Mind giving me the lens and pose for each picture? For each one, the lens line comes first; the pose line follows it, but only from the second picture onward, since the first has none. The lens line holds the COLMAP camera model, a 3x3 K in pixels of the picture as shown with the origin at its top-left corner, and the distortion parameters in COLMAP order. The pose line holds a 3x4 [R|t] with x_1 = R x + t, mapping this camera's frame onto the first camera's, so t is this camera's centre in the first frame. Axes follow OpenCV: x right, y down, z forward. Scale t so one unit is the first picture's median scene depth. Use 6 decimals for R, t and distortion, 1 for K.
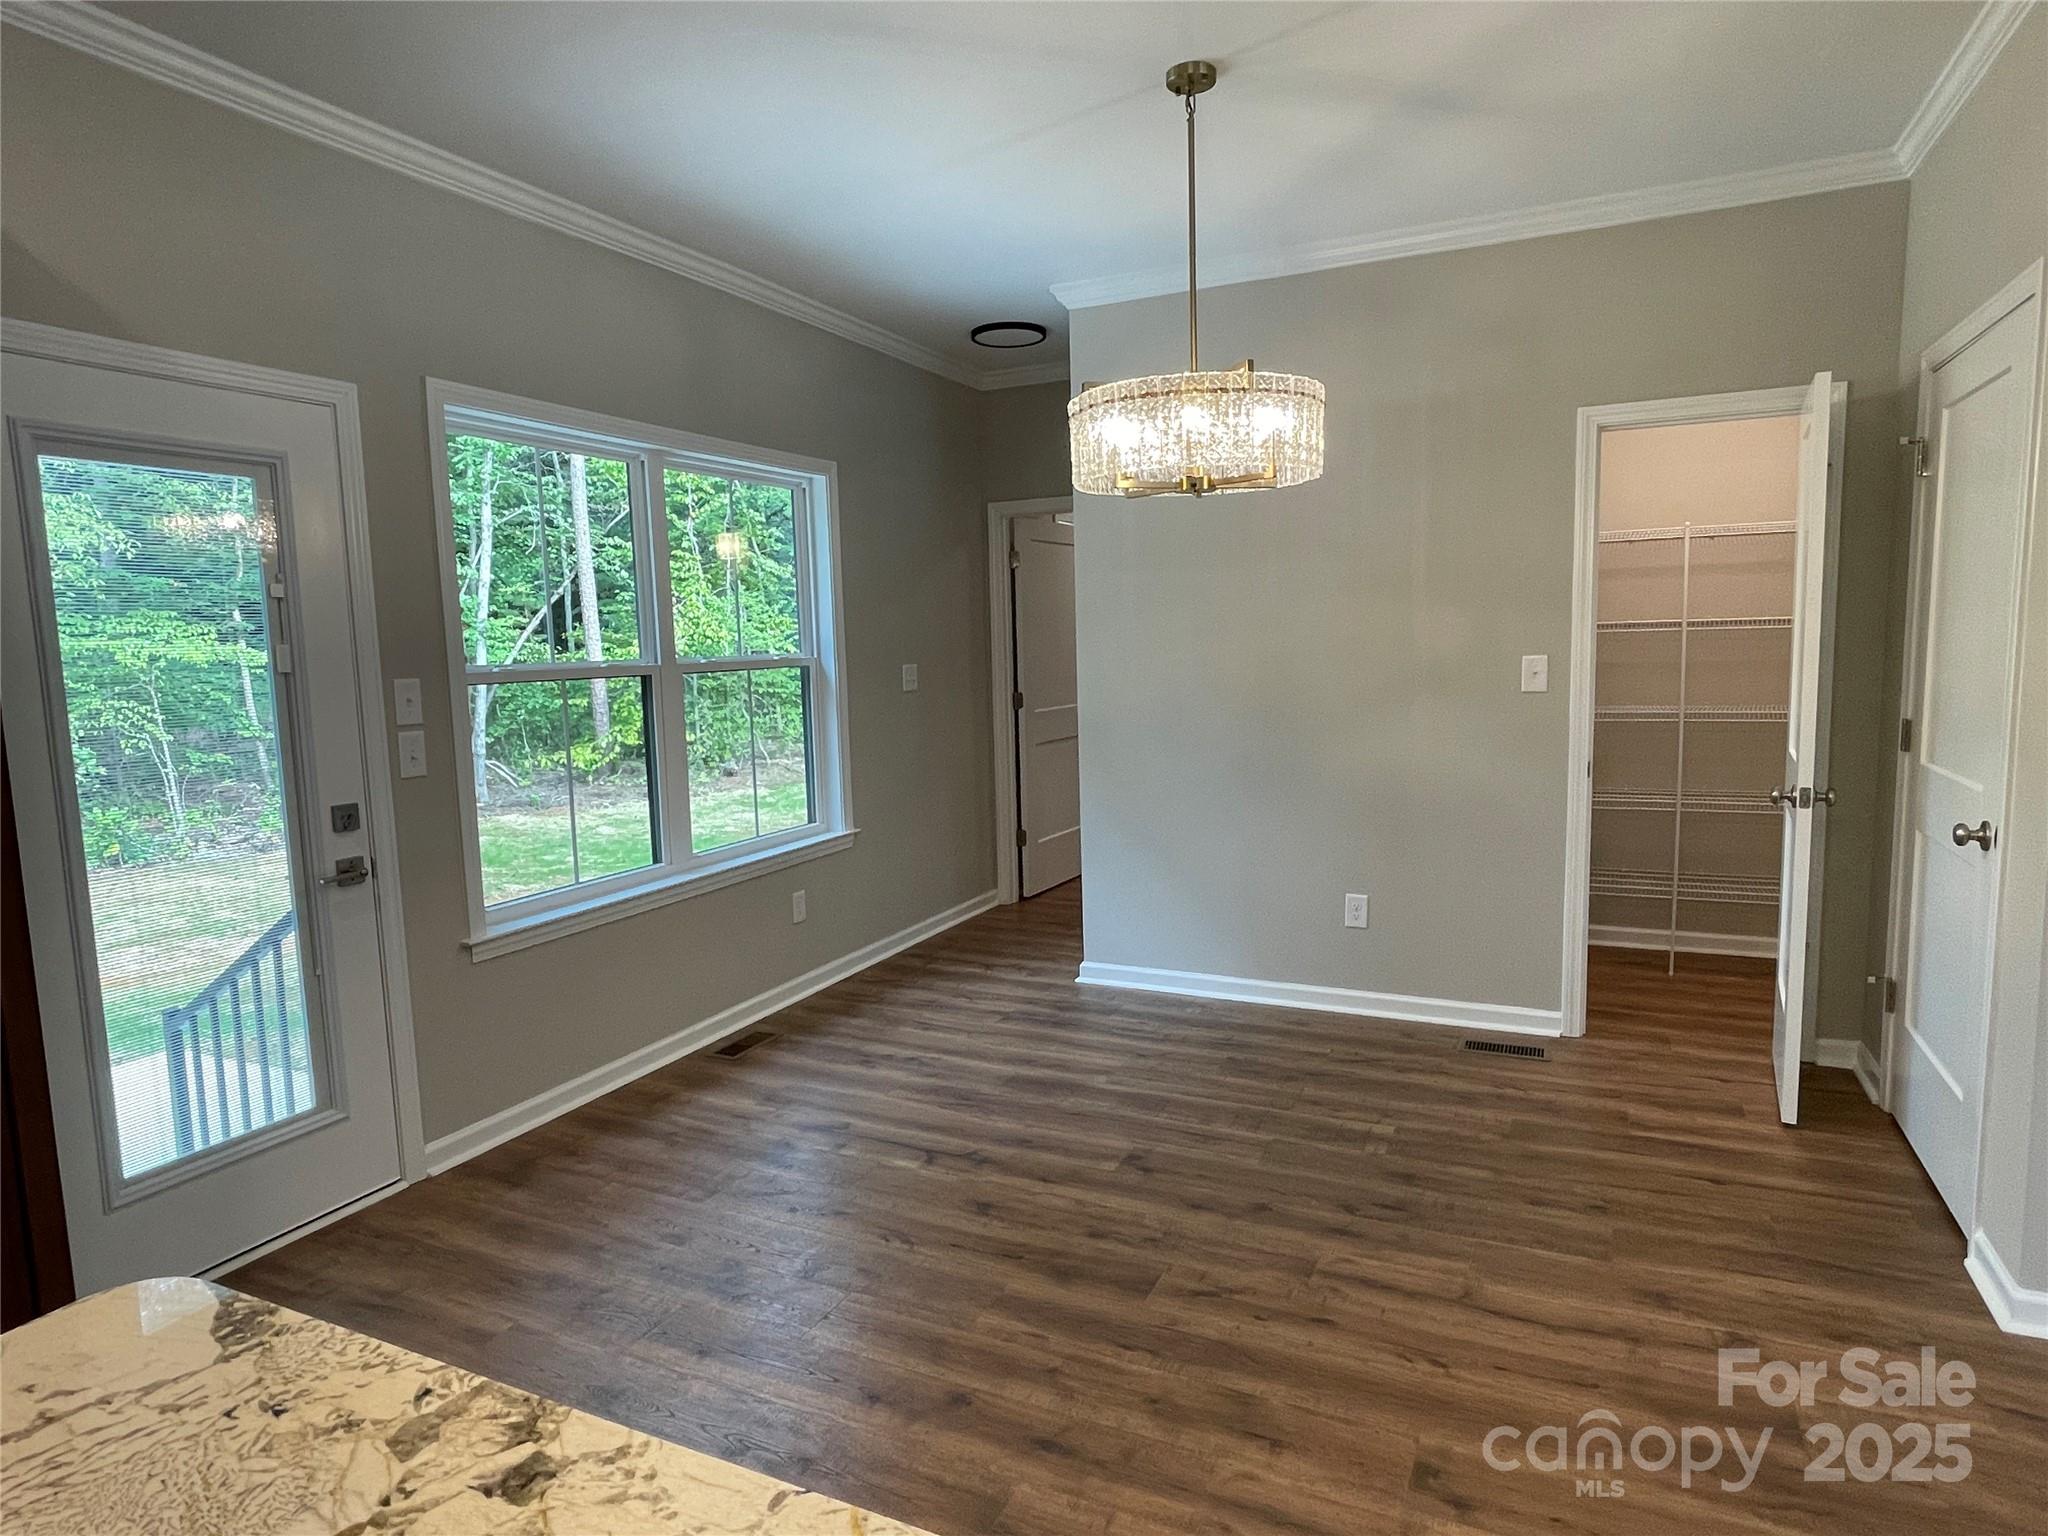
lens RADIAL K [[1171.5, 0, 1025.7], [0, 1171.5, 775.8], [0, 0, 1]] dist [-0.001892, -0.002239]
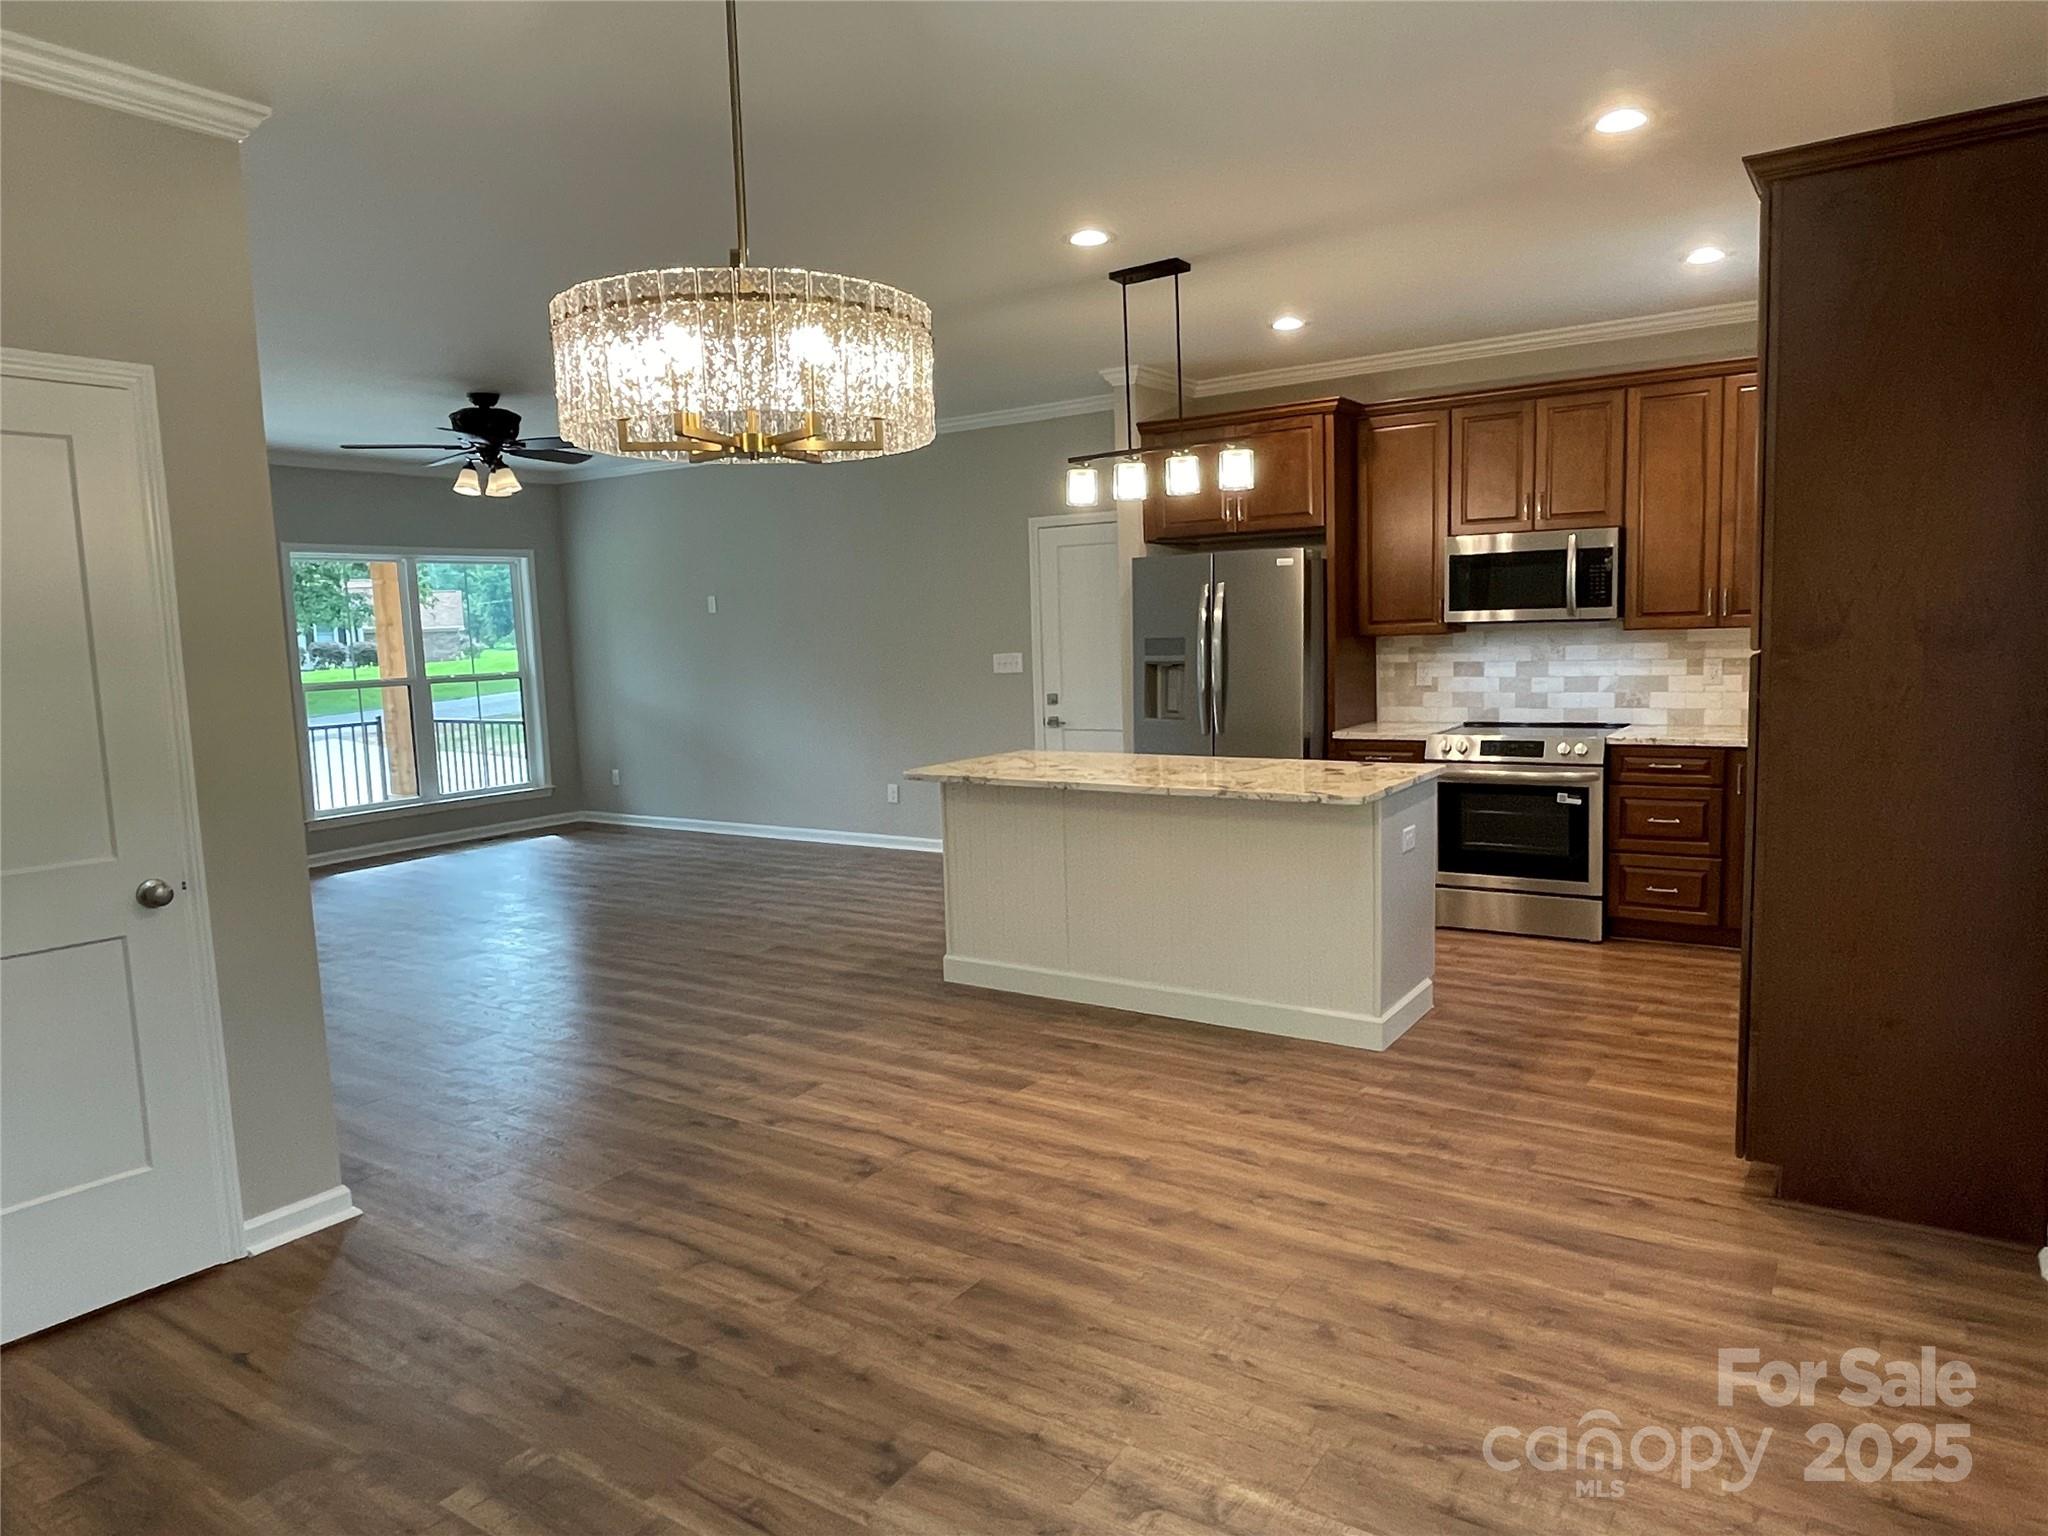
lens RADIAL K [[1309.3, 0, 1023.3], [0, 1309.3, 772.7], [0, 0, 1]] dist [0.011358, -0.018579]
pose [[-0.986954, 0.044546, 0.154715, -0.107887], [0.079020, 0.971281, 0.224431, -0.202033], [-0.140274, 0.233729, -0.962130, 1.588769]]
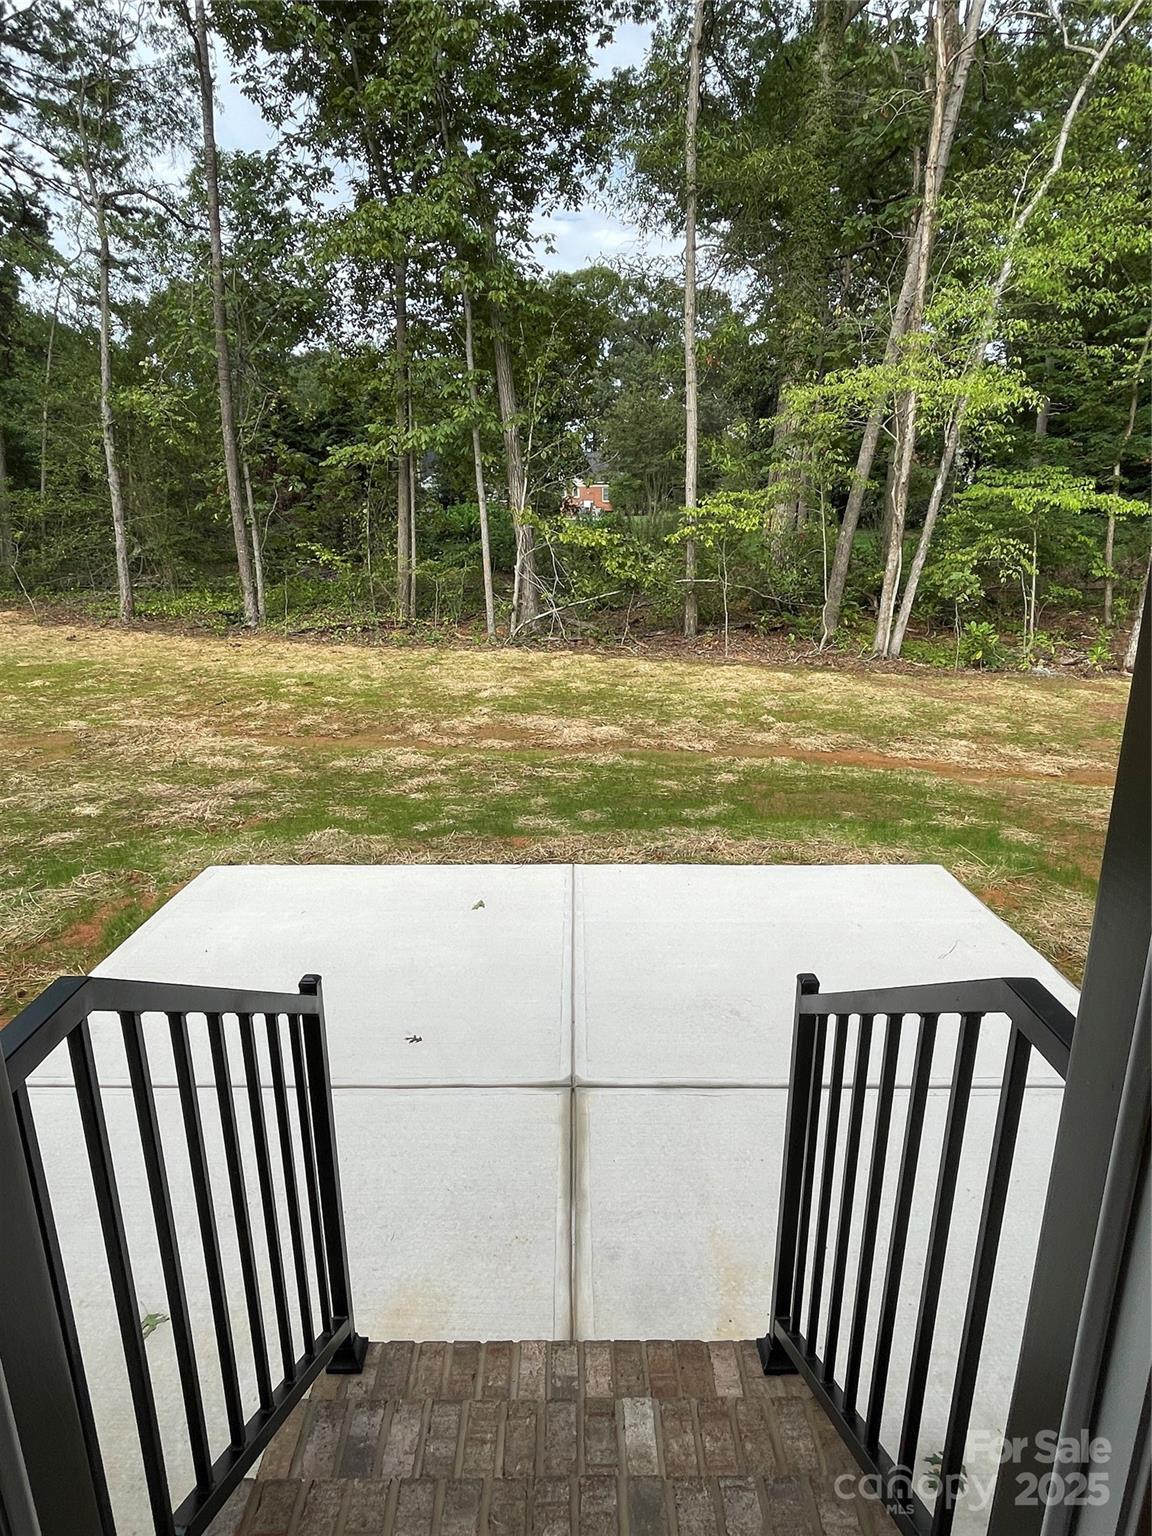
lens RADIAL K [[878.6, 0, 578.0], [0, 878.6, 763.6], [0, 0, 1]] dist [-0.001892, -0.002239]
pose [[0.432807, 0.263481, -0.862123, -0.470310], [-0.111986, 0.964641, 0.238592, -0.020516], [0.894504, -0.006719, 0.447010, 0.787275]]
